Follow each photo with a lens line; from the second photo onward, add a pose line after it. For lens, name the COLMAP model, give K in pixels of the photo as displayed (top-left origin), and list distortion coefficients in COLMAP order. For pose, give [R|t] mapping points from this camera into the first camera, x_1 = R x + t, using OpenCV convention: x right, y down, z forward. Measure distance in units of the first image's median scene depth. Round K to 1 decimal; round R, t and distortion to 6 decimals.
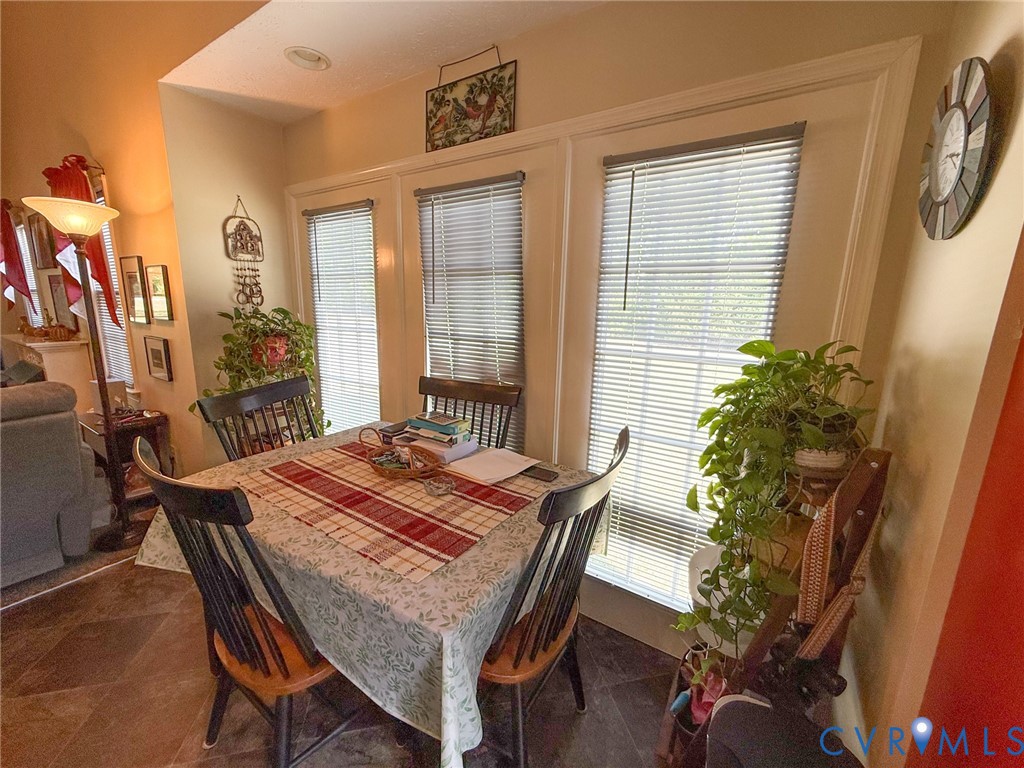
lens RADIAL K [[406.7, 0, 503.7], [0, 406.7, 380.9], [0, 0, 1]] dist [-0.001169, 0.000121]
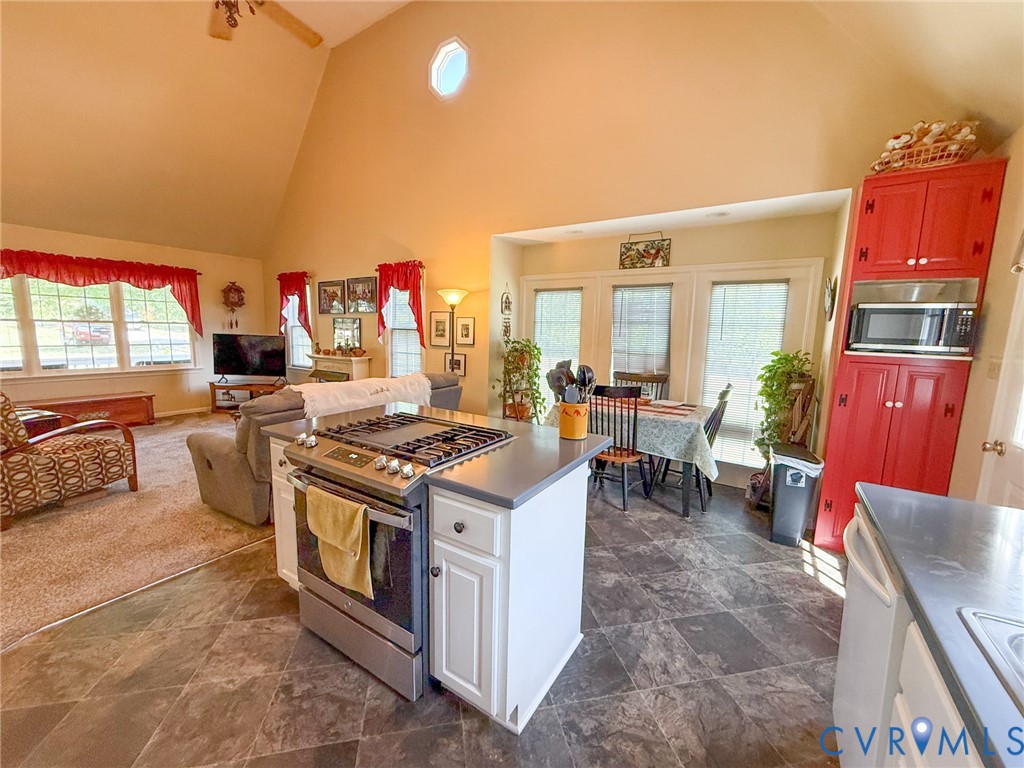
lens RADIAL K [[406.7, 0, 503.7], [0, 406.7, 380.9], [0, 0, 1]] dist [-0.001169, 0.000121]
pose [[0.999856, 0.004246, -0.016456, -0.870579], [-0.005398, 0.997488, -0.070632, 0.225690], [0.016115, 0.070711, 0.997367, -1.305804]]
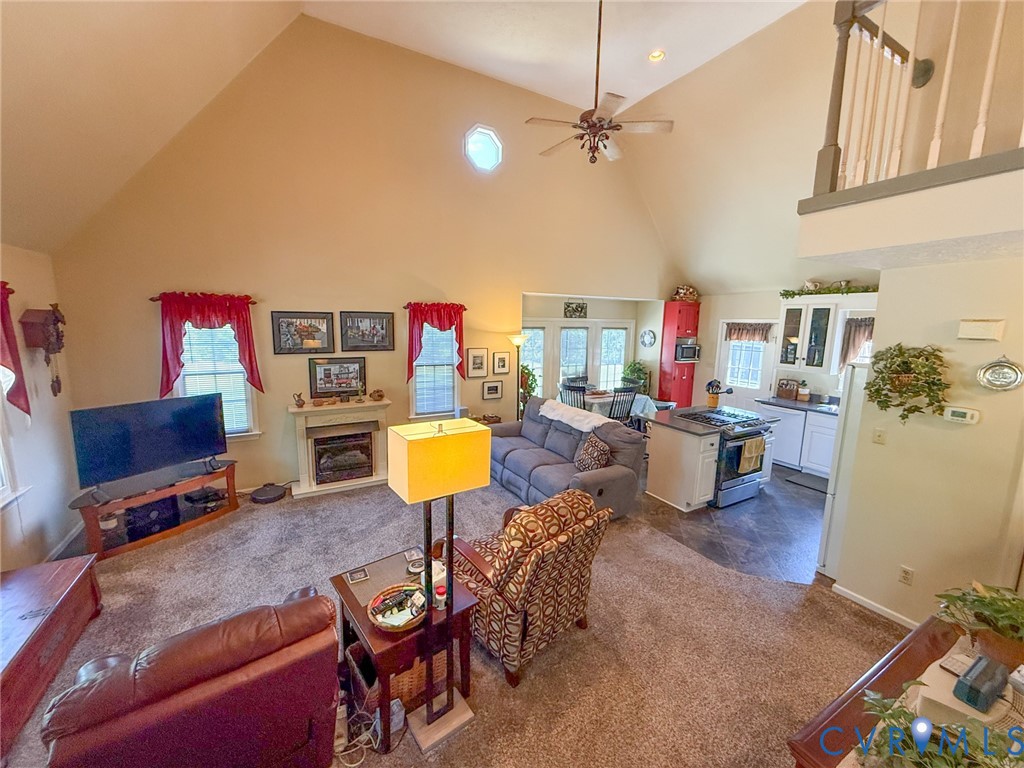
lens RADIAL K [[406.7, 0, 503.7], [0, 406.7, 380.9], [0, 0, 1]] dist [-0.001169, 0.000121]
pose [[0.479362, -0.142568, 0.865960, -4.184913], [0.166674, 0.983548, 0.069663, -0.385263], [-0.861645, 0.110939, 0.495238, -0.330000]]
